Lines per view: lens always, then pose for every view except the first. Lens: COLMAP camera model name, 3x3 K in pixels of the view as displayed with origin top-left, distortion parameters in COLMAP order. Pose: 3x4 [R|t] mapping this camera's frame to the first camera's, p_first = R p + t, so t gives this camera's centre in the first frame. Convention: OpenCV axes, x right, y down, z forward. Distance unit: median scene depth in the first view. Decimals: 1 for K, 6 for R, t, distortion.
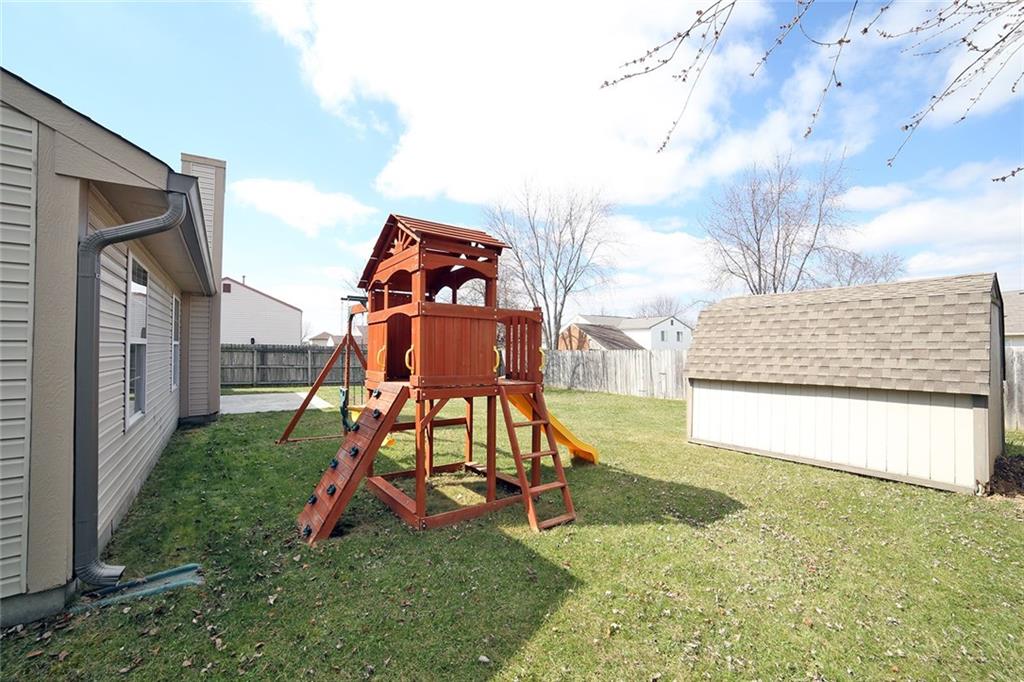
lens RADIAL K [[417.0, 0, 508.9], [0, 417.0, 341.6], [0, 0, 1]] dist [-0.095120, 0.033165]
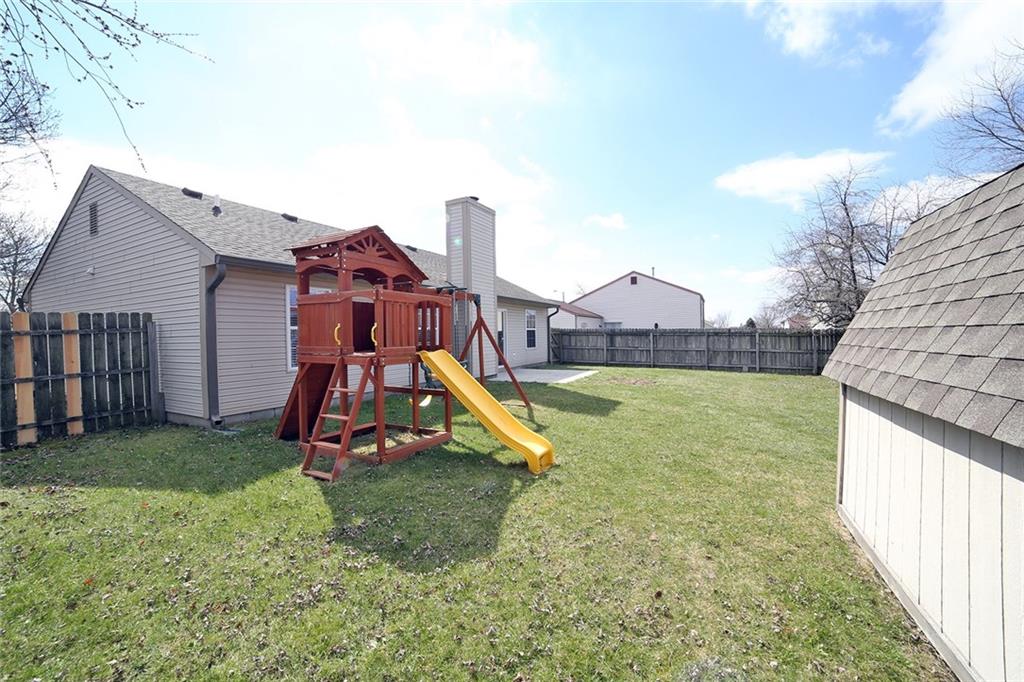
lens RADIAL K [[417.0, 0, 508.9], [0, 417.0, 341.6], [0, 0, 1]] dist [-0.095120, 0.033165]
pose [[0.478351, 0.006679, -0.878143, 0.281403], [0.025136, 0.999457, 0.021294, 0.012057], [0.877809, -0.032259, 0.477924, 0.194198]]
